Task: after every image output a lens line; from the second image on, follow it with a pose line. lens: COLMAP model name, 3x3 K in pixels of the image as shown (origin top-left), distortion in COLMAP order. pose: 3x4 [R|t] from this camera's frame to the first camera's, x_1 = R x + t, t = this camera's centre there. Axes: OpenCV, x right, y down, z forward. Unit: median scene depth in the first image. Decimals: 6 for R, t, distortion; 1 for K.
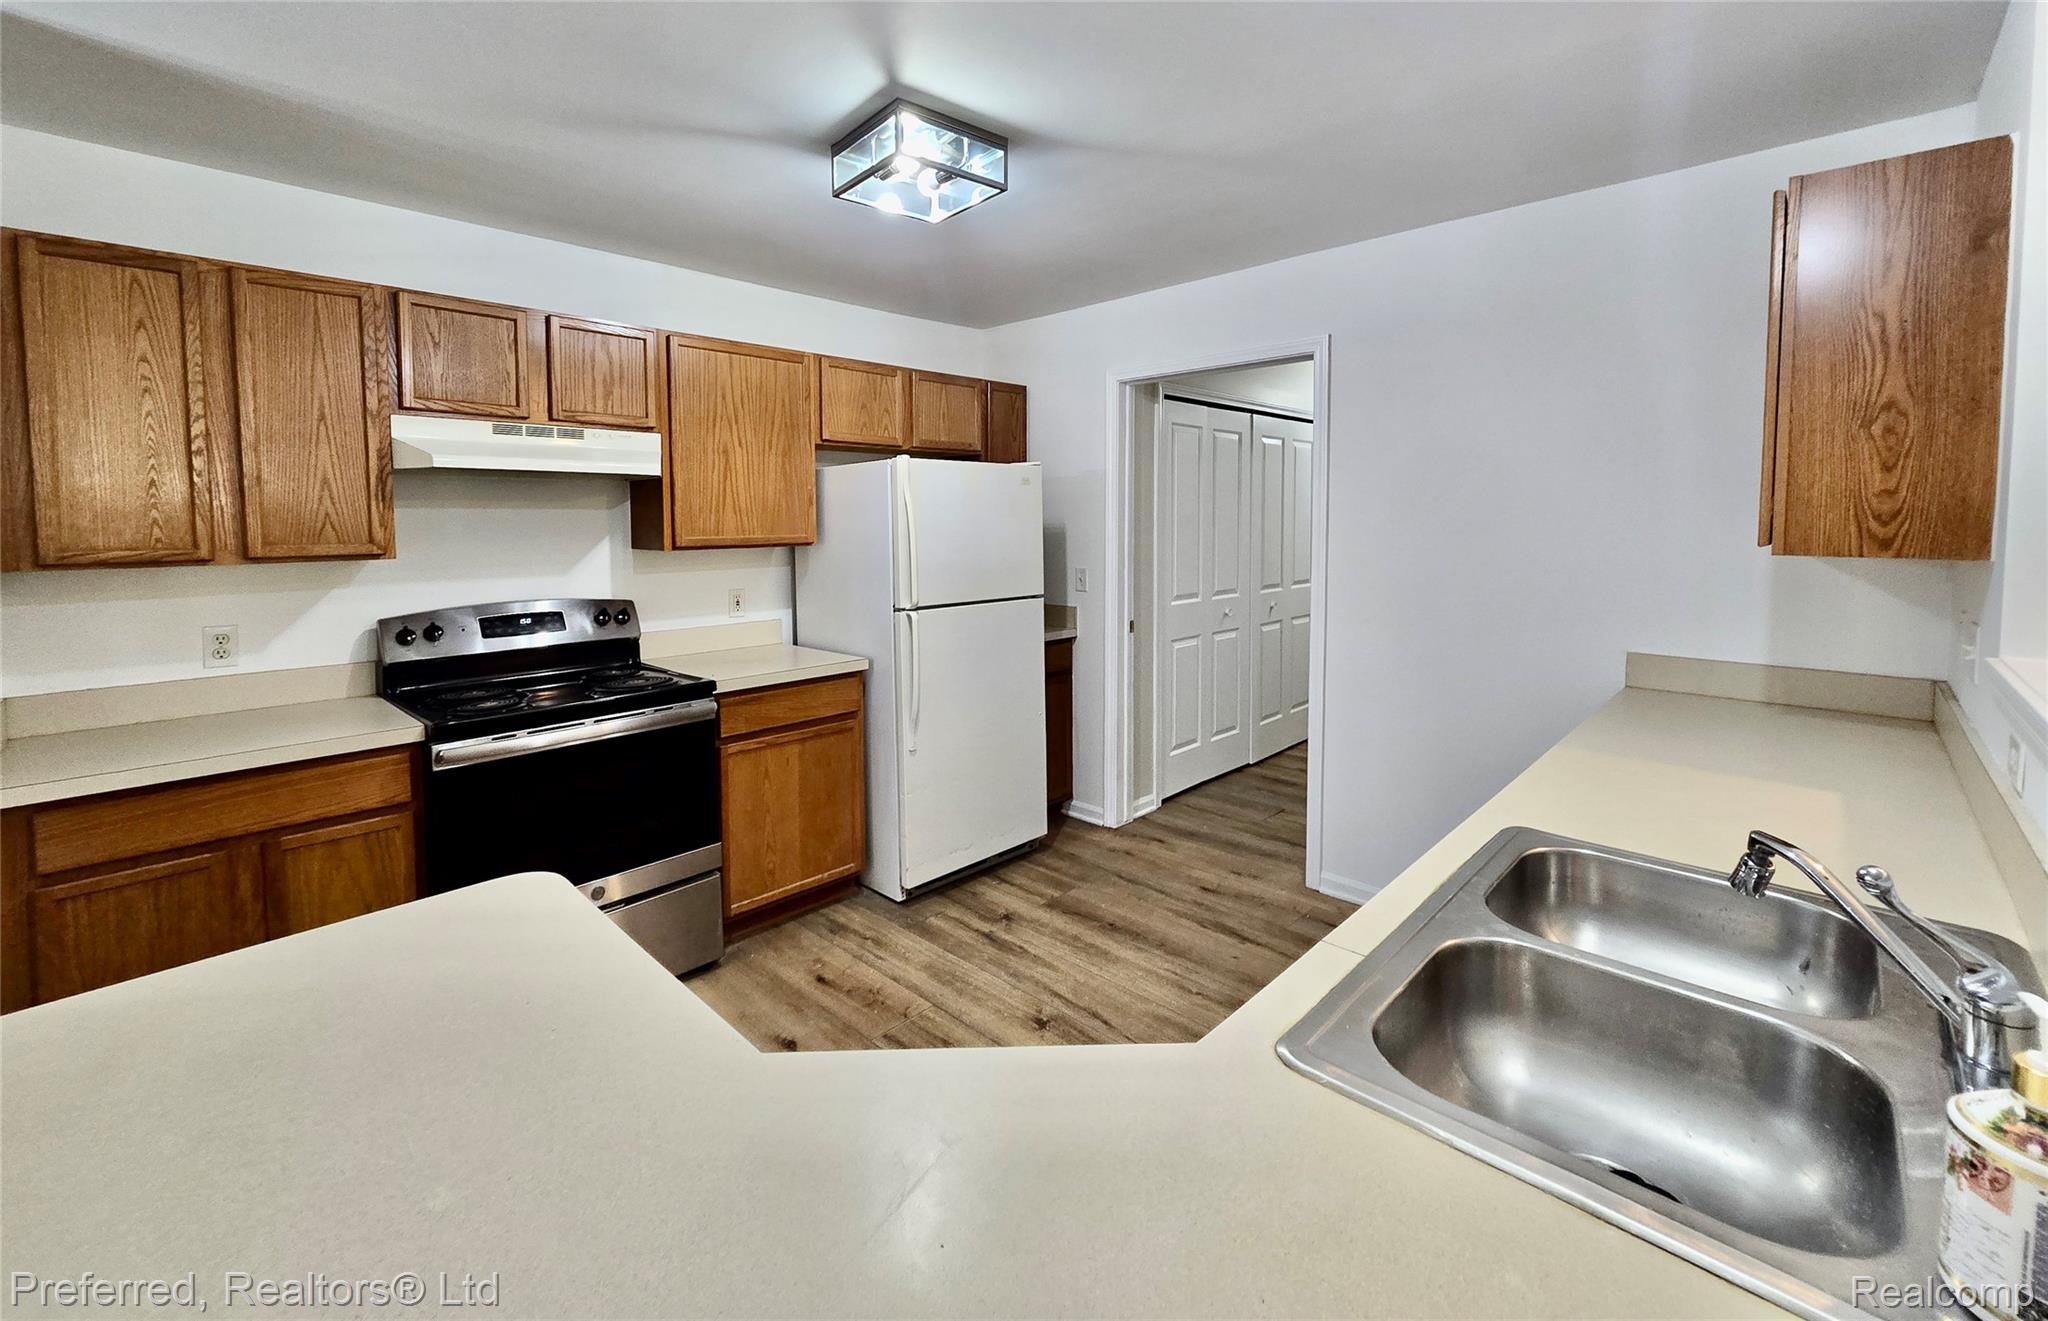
lens RADIAL K [[829.3, 0, 1021.9], [0, 829.3, 572.8], [0, 0, 1]] dist [-0.010905, 0.000674]
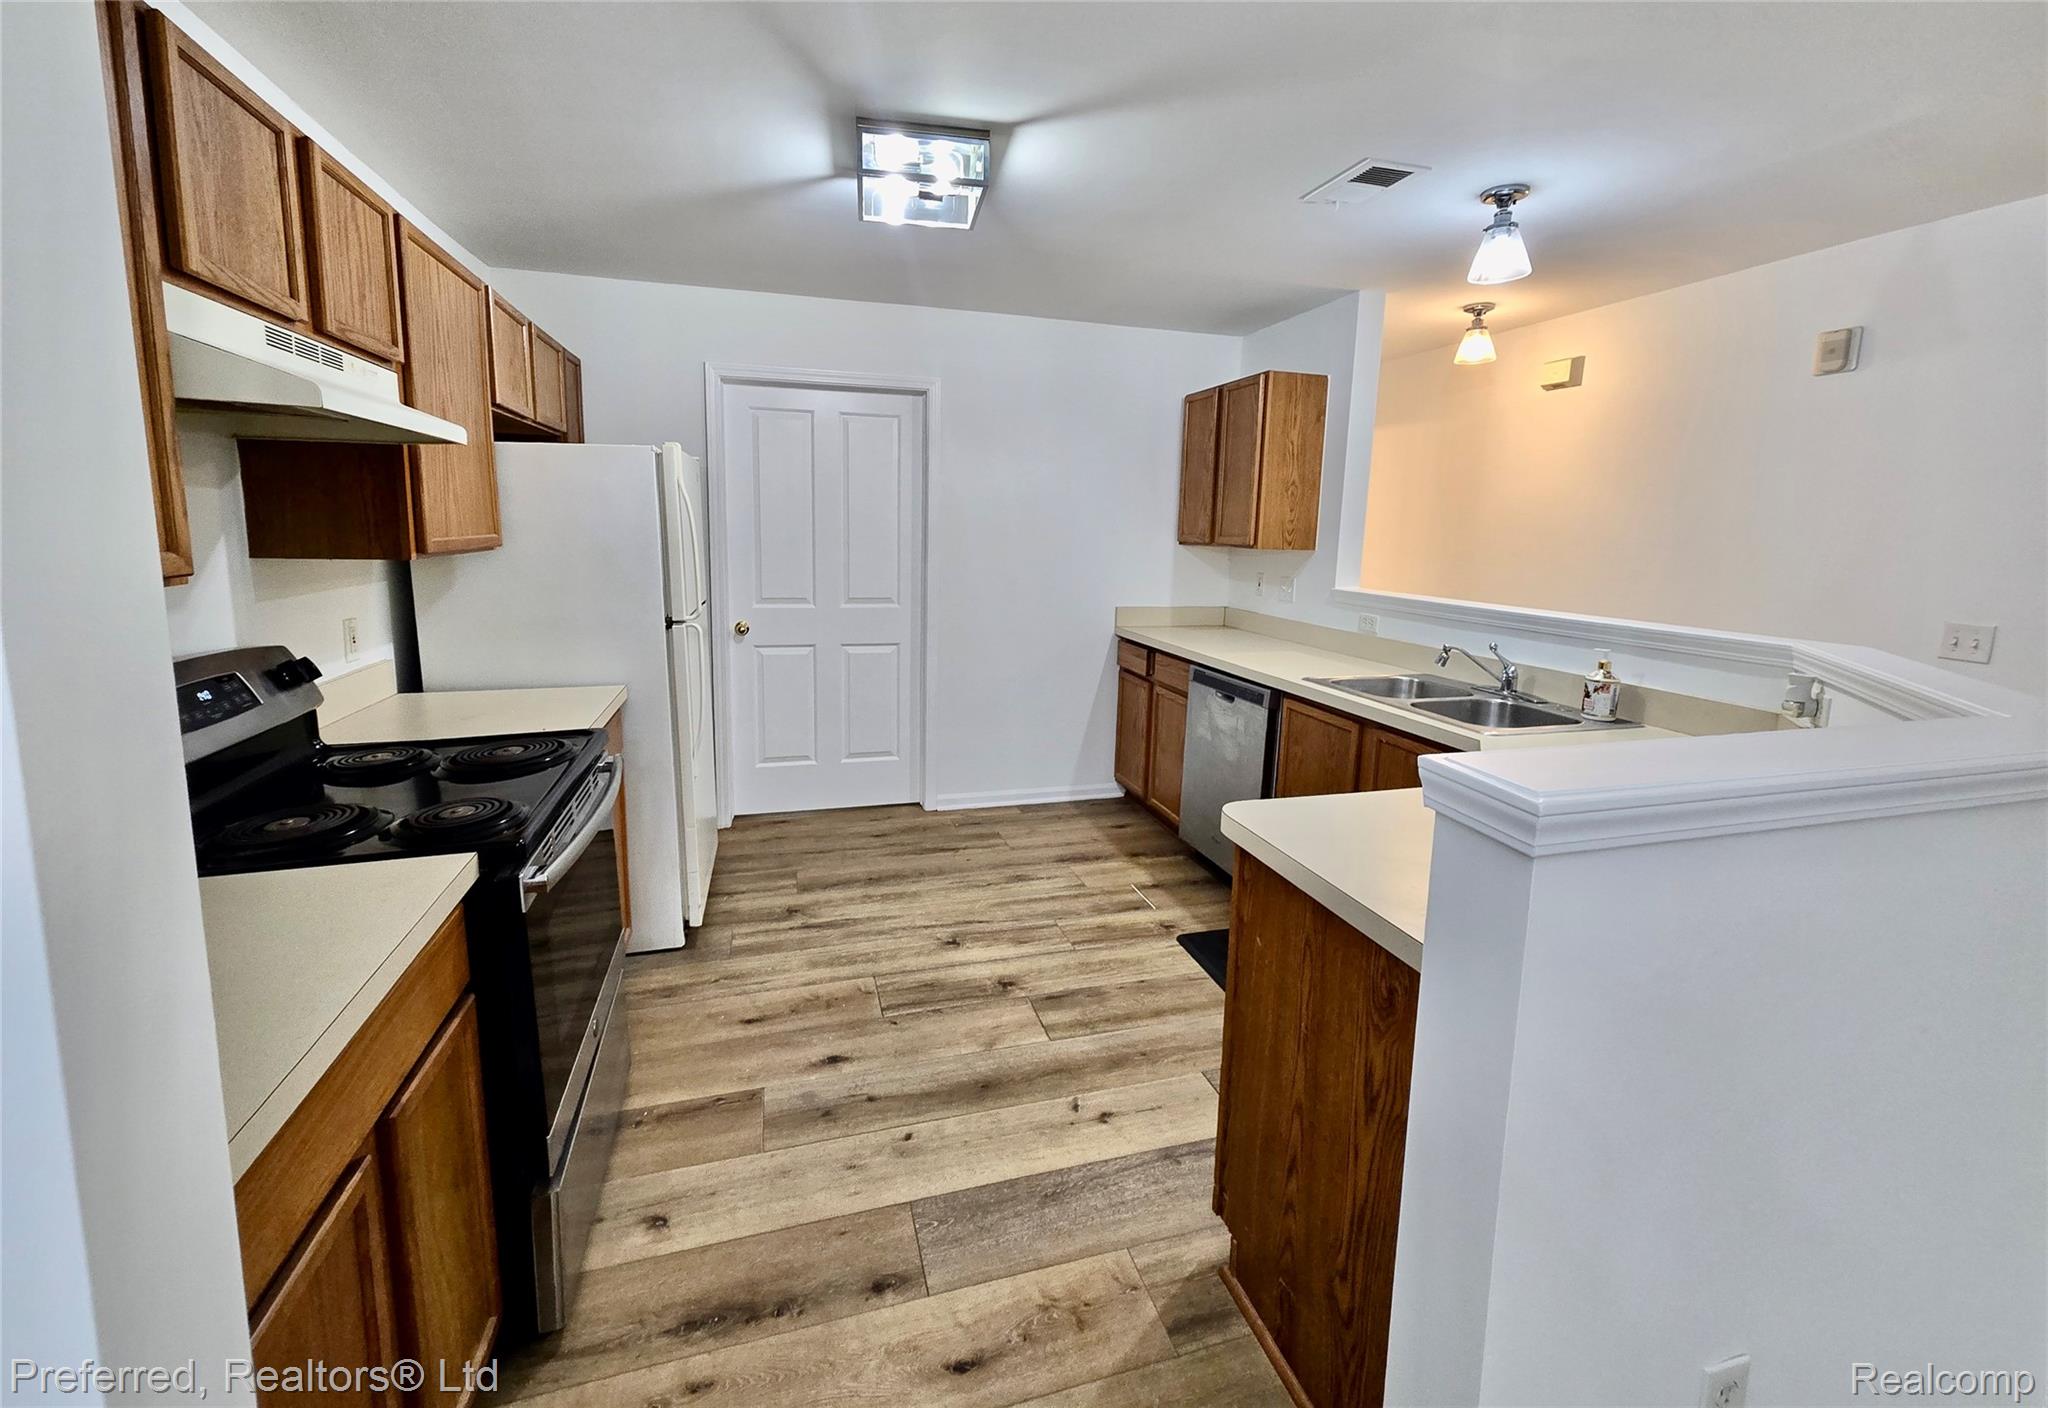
lens RADIAL K [[839.0, 0, 1016.4], [0, 839.0, 645.2], [0, 0, 1]] dist [0.003827, 0.000179]
pose [[0.503515, -0.107897, 0.857223, -0.764869], [0.032018, 0.993820, 0.106283, -0.014115], [-0.863393, -0.026069, 0.503858, 0.252583]]
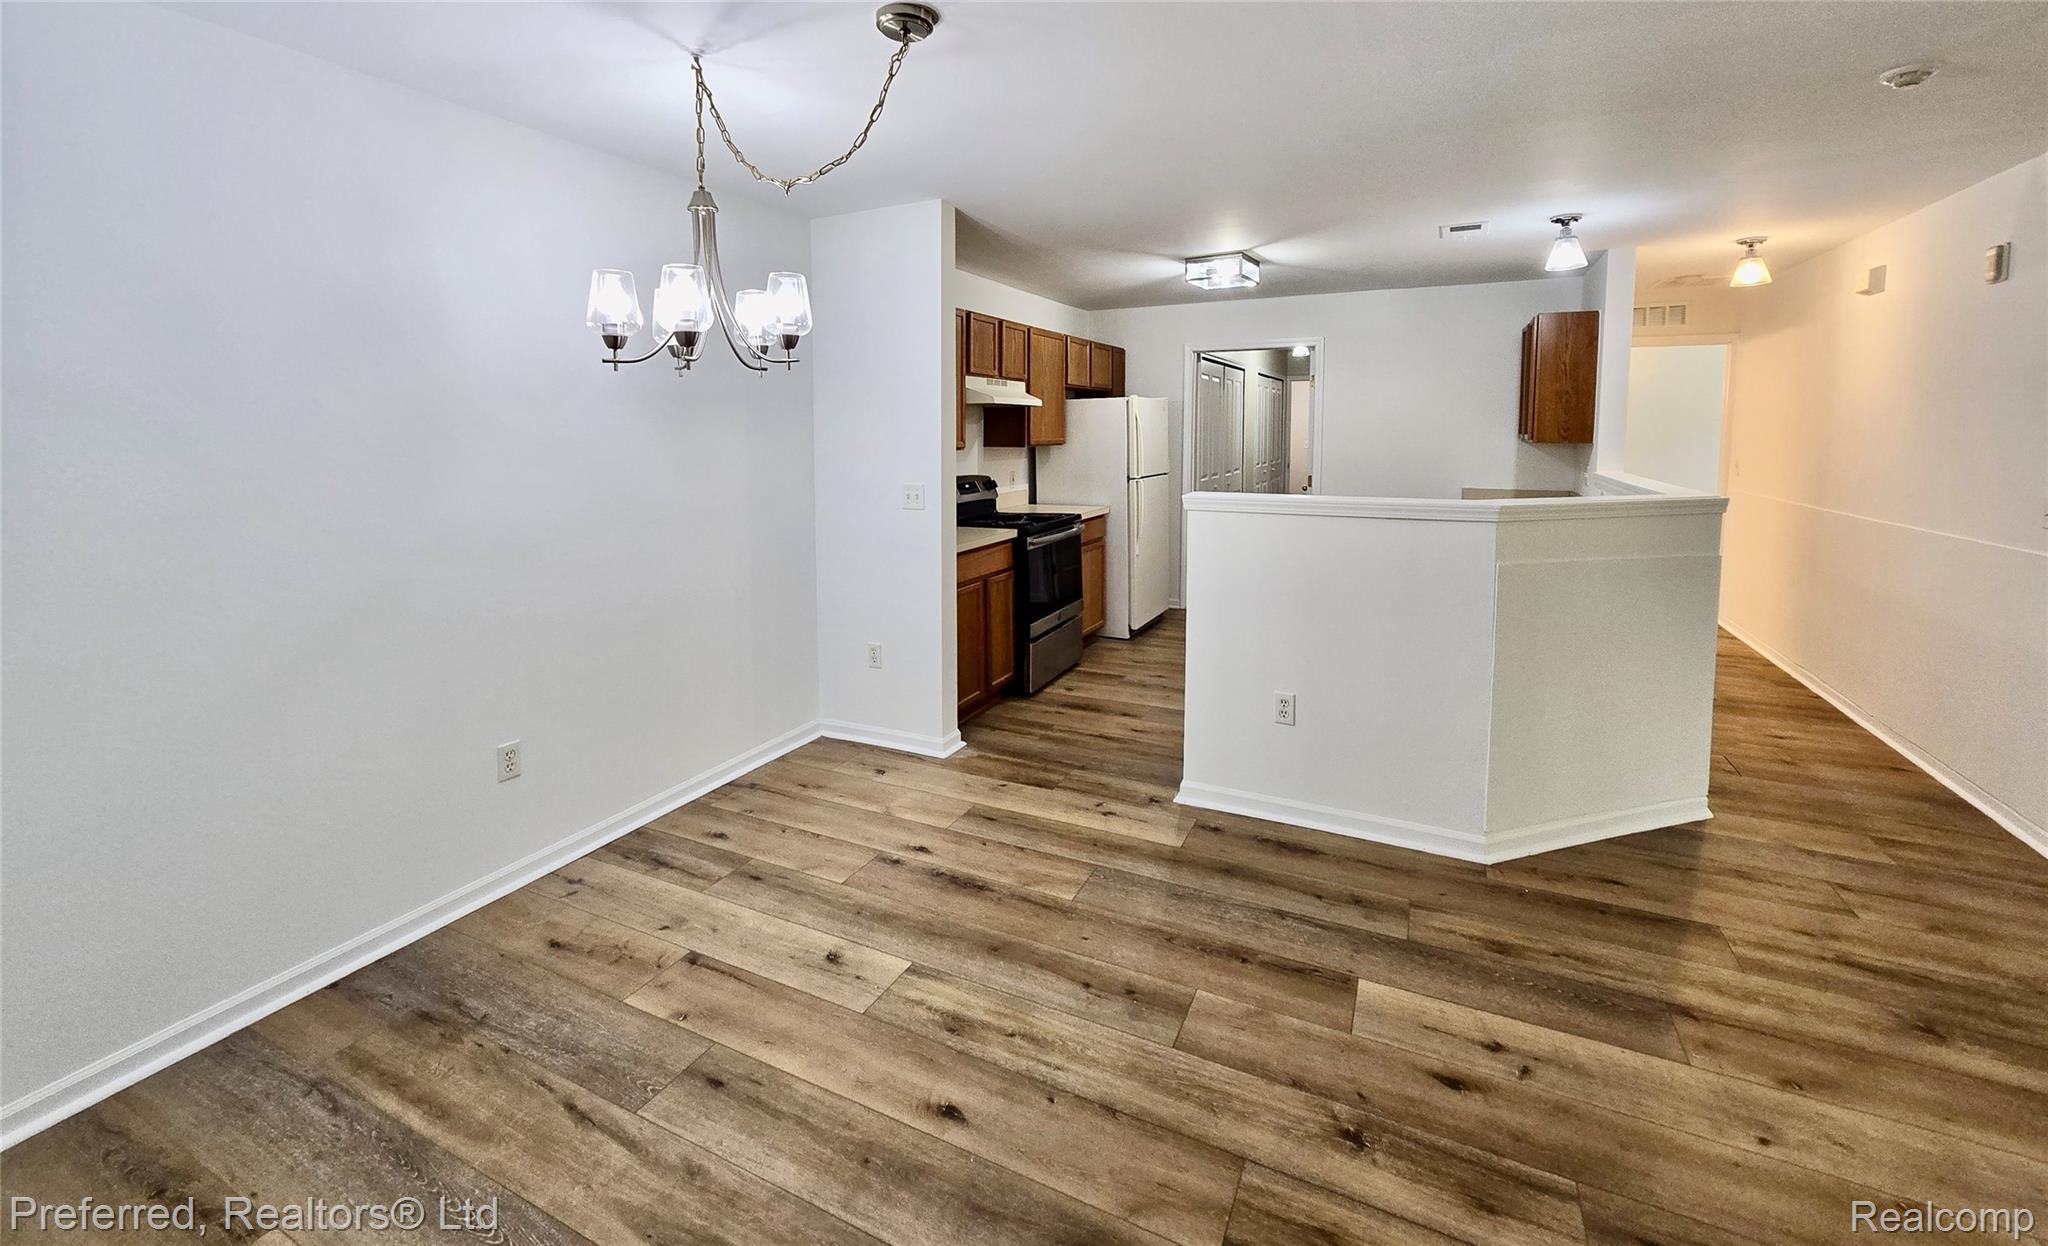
lens RADIAL K [[841.1, 0, 1023.4], [0, 841.1, 483.7], [0, 0, 1]] dist [-0.000482, -0.000466]
pose [[0.953762, -0.018032, 0.300020, -0.986233], [0.017808, 0.999835, 0.003482, 0.047232], [-0.300033, 0.002021, 0.953927, -0.749144]]
